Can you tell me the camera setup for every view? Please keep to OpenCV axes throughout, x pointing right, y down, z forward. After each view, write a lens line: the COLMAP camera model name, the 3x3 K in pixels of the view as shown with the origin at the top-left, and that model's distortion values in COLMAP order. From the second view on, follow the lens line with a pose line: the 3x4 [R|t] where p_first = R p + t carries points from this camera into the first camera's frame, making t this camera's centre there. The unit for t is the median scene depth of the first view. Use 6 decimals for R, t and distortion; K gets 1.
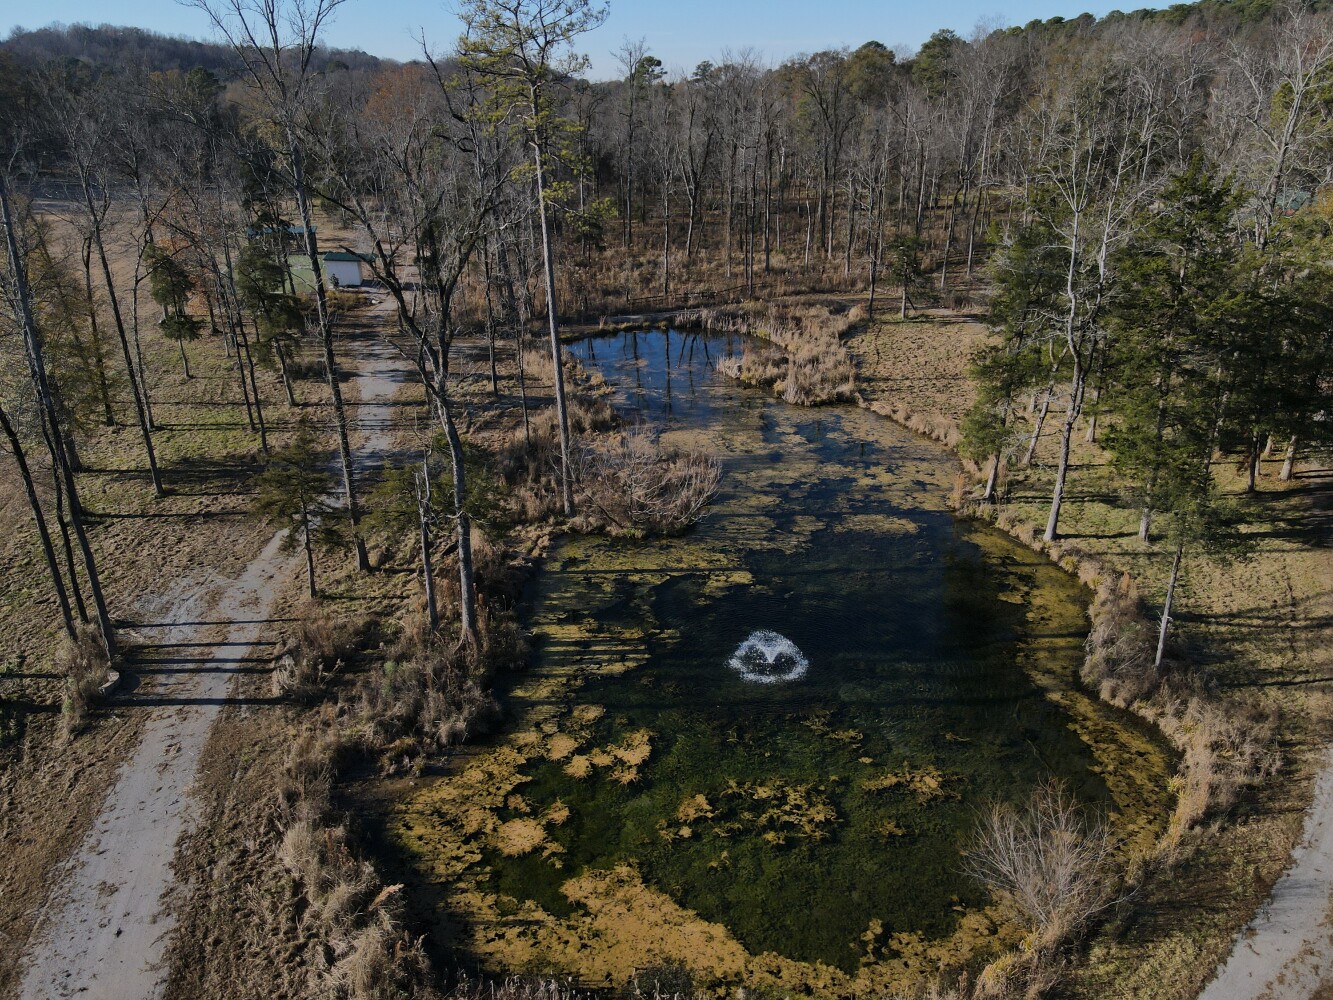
lens RADIAL K [[984.2, 0, 674.6], [0, 984.2, 497.0], [0, 0, 1]] dist [0.010204, 0.023925]
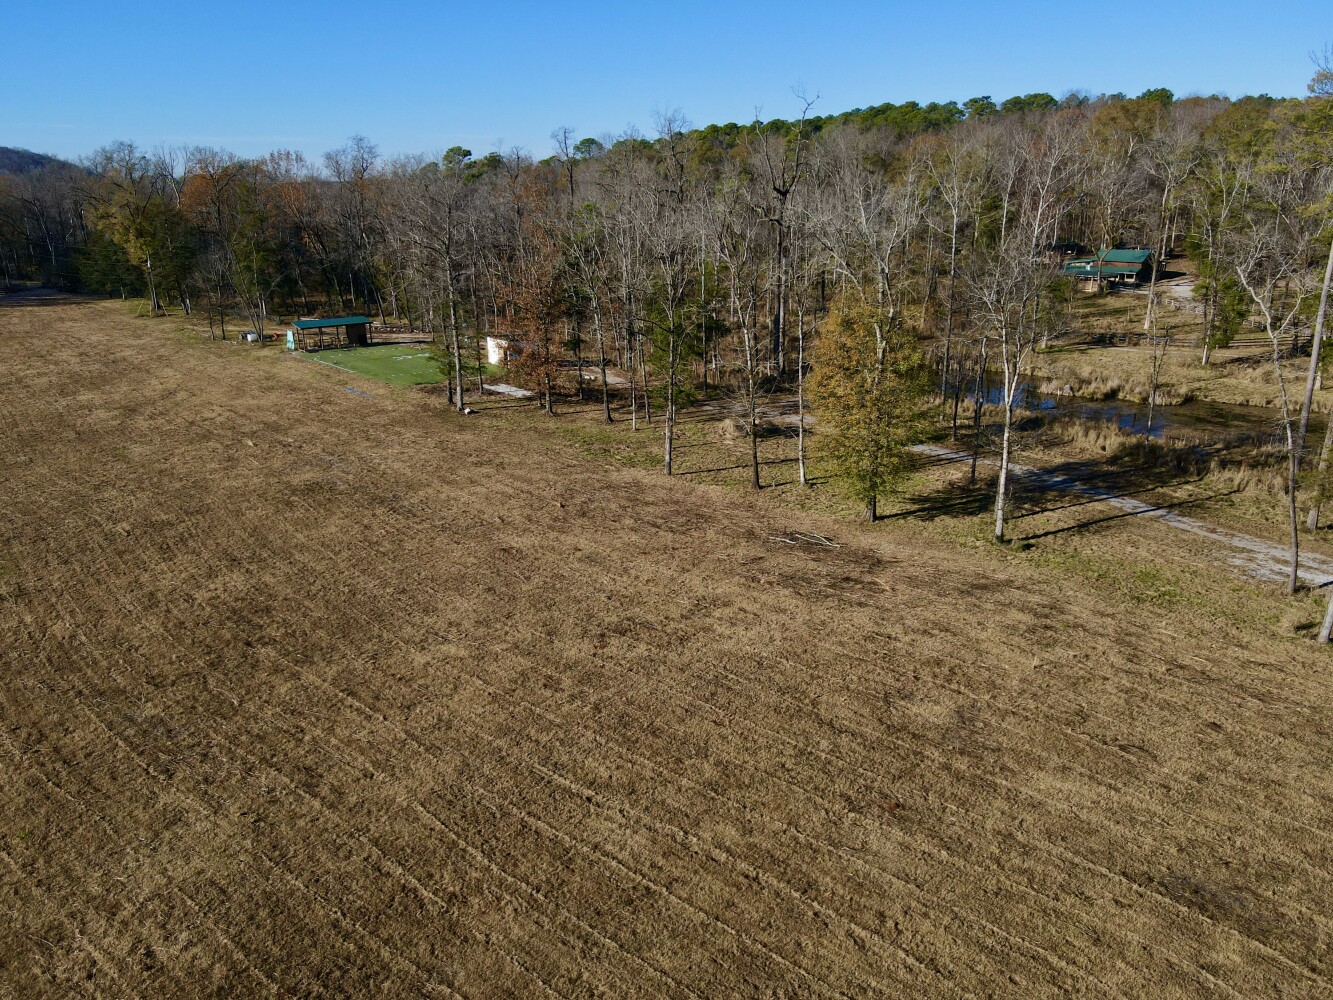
lens RADIAL K [[984.2, 0, 672.0], [0, 984.2, 509.3], [0, 0, 1]] dist [0.010204, 0.023925]
pose [[0.889783, -0.142782, 0.433474, -1.552919], [0.176021, 0.983680, -0.037300, -0.044798], [-0.421074, 0.109489, 0.900394, 0.237090]]
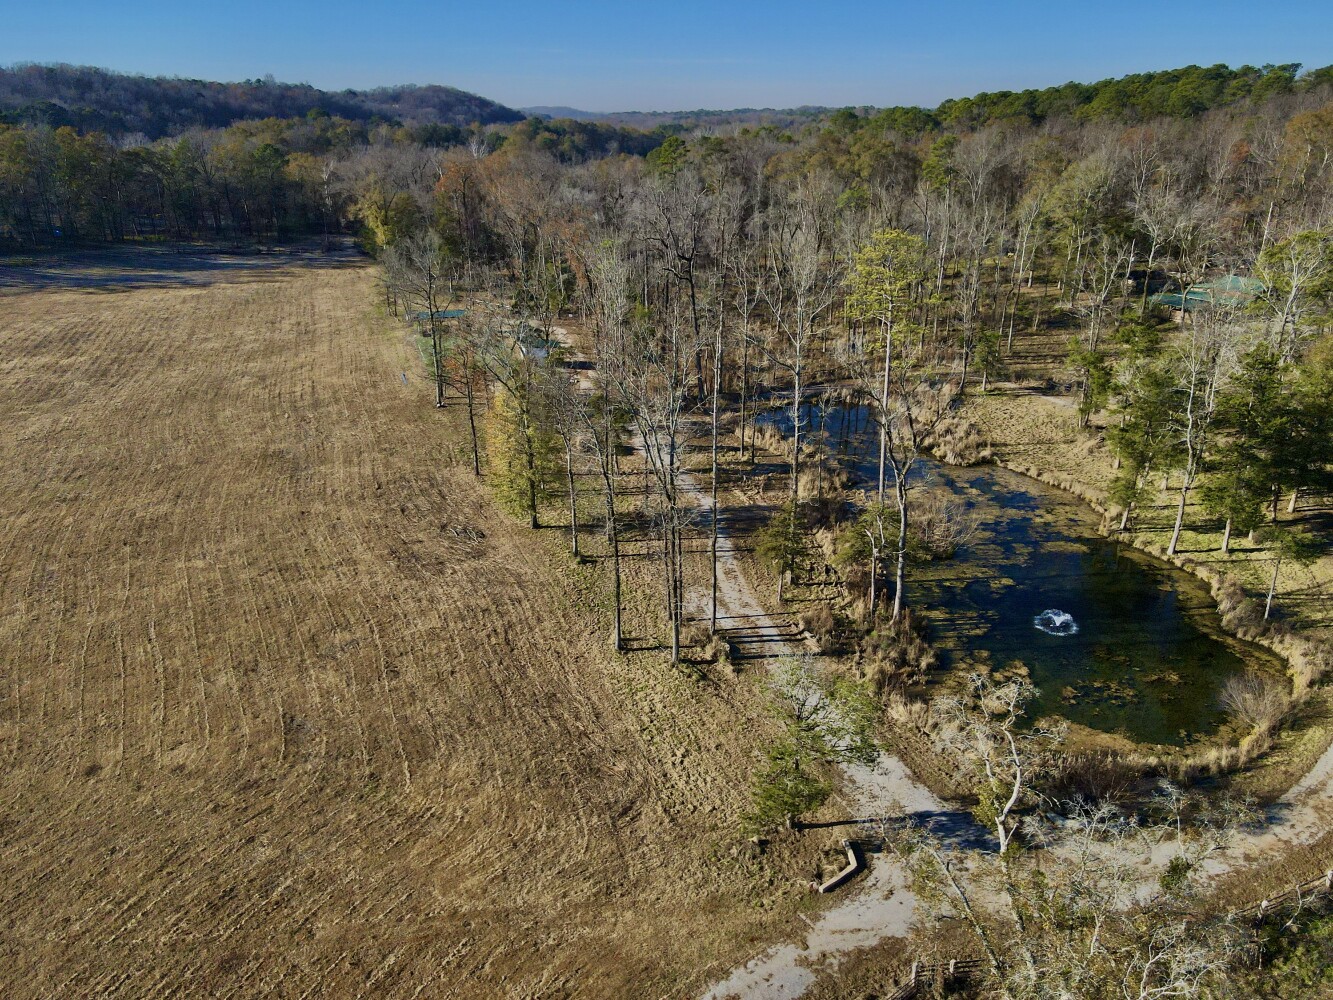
lens RADIAL K [[984.2, 0, 669.5], [0, 984.2, 500.9], [0, 0, 1]] dist [0.010204, 0.023925]
pose [[0.996358, -0.026392, 0.081083, -0.664121], [0.027235, 0.999586, -0.009311, -0.060201], [-0.080804, 0.011485, 0.996664, -0.680948]]
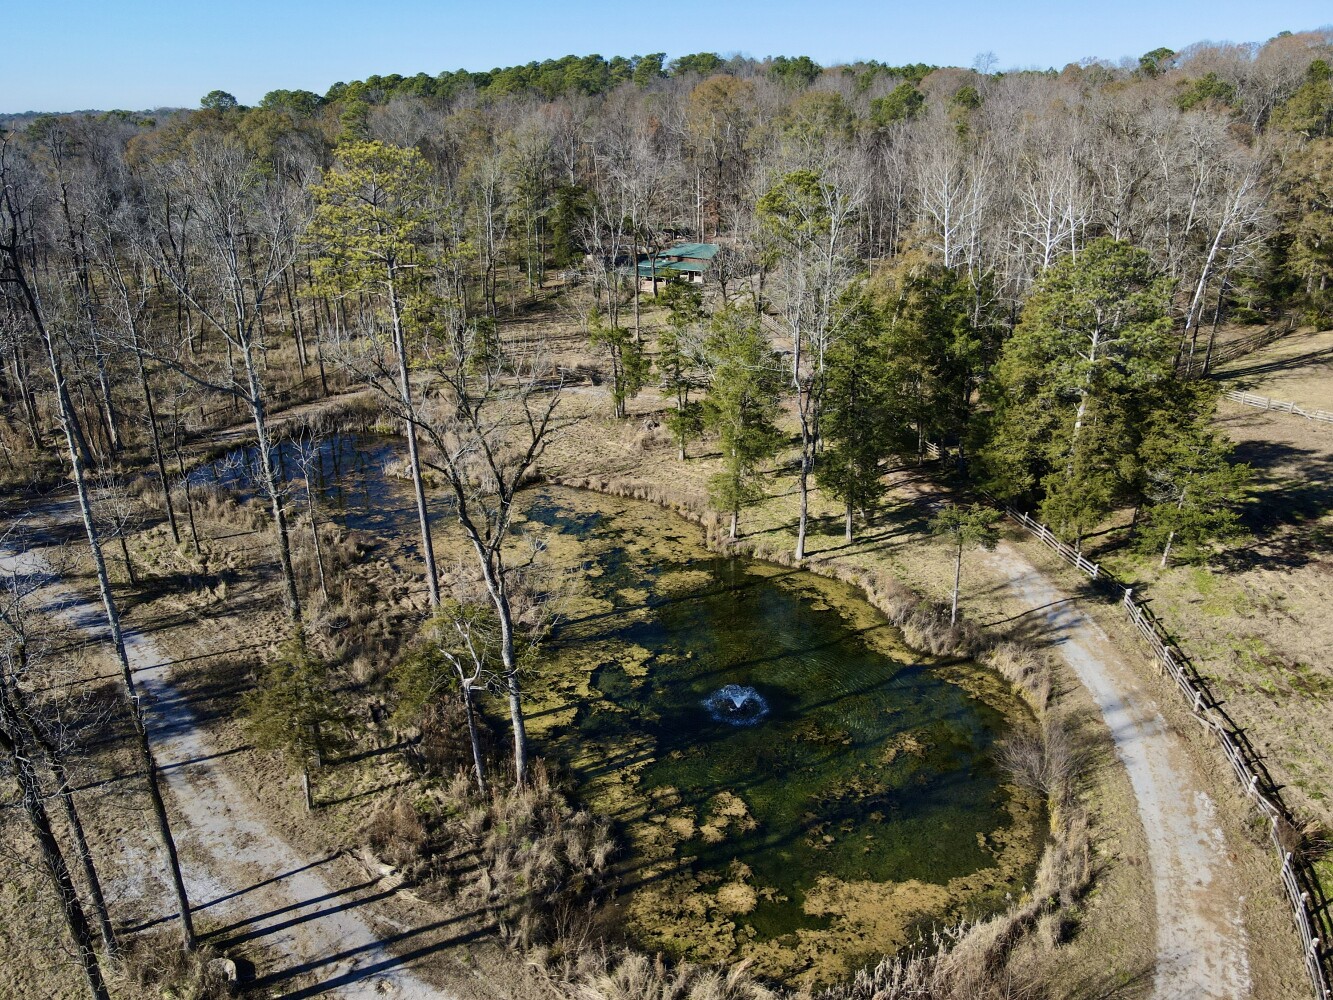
lens RADIAL K [[984.2, 0, 679.5], [0, 984.2, 505.3], [0, 0, 1]] dist [0.010204, 0.023925]
pose [[0.789055, -0.219352, 0.573827, -0.544885], [0.229104, 0.971765, 0.056433, -0.150449], [-0.570003, 0.086938, 0.817030, -0.017776]]
